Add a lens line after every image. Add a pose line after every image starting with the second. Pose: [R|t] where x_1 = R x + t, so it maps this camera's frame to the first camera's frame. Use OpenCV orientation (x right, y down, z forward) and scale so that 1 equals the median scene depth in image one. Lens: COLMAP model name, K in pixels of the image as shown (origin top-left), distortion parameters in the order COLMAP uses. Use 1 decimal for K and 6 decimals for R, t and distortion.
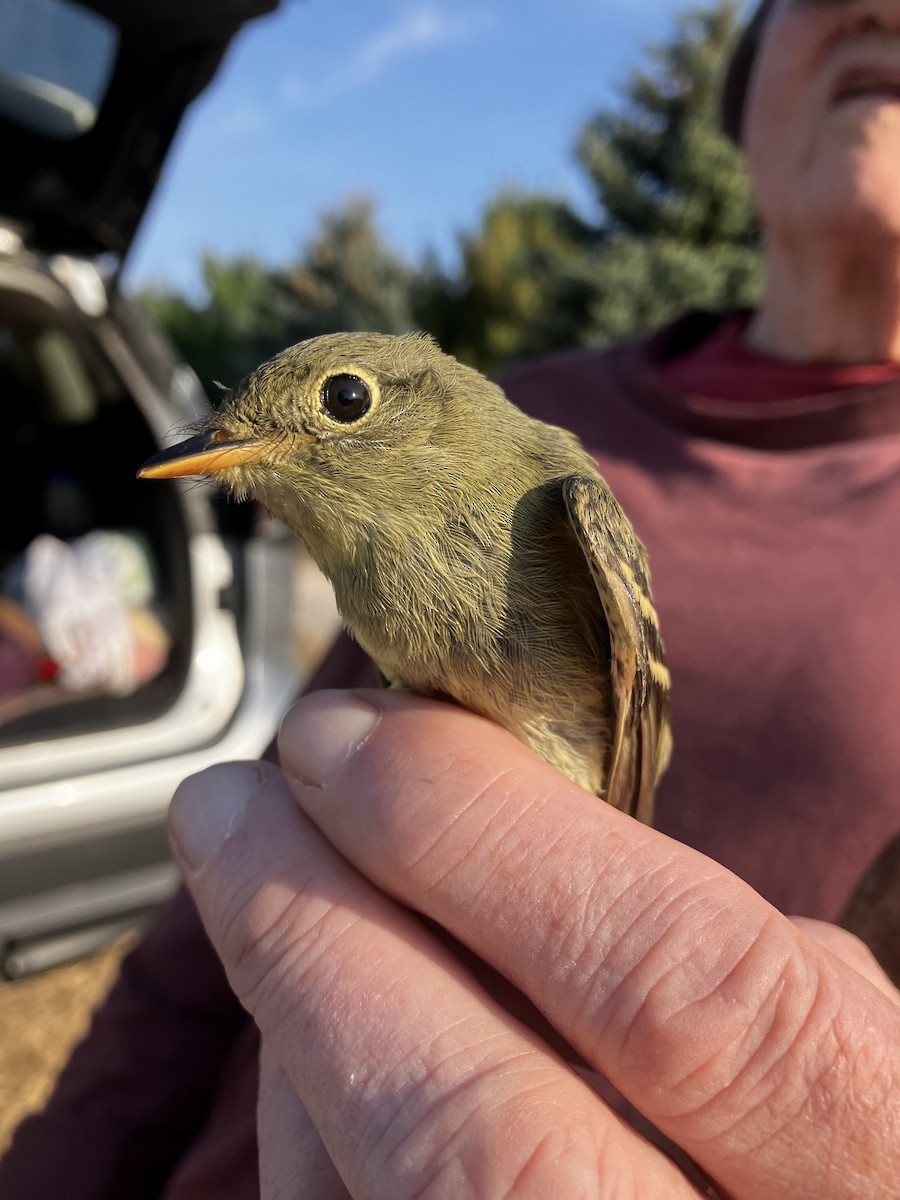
lens RADIAL K [[1007.8, 0, 450.0], [0, 1007.8, 600.0], [0, 0, 1]] dist [-0.041882, -0.000322]
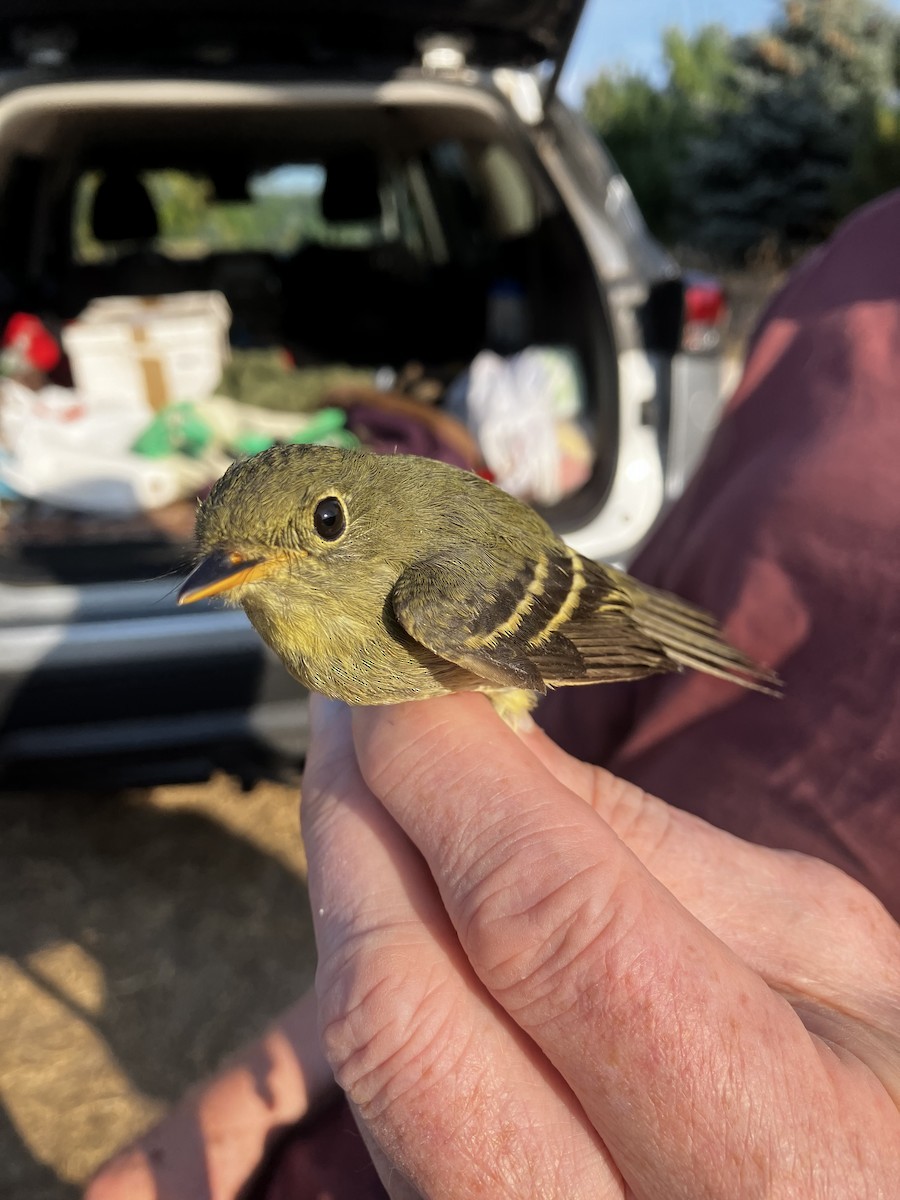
lens RADIAL K [[1007.8, 0, 450.0], [0, 1007.8, 600.0], [0, 0, 1]] dist [-0.041882, -0.000322]
pose [[0.897377, 0.077685, -0.434373, 0.684983], [0.011426, 0.979961, 0.198863, -0.273263], [0.441117, -0.183418, 0.878506, -0.149416]]
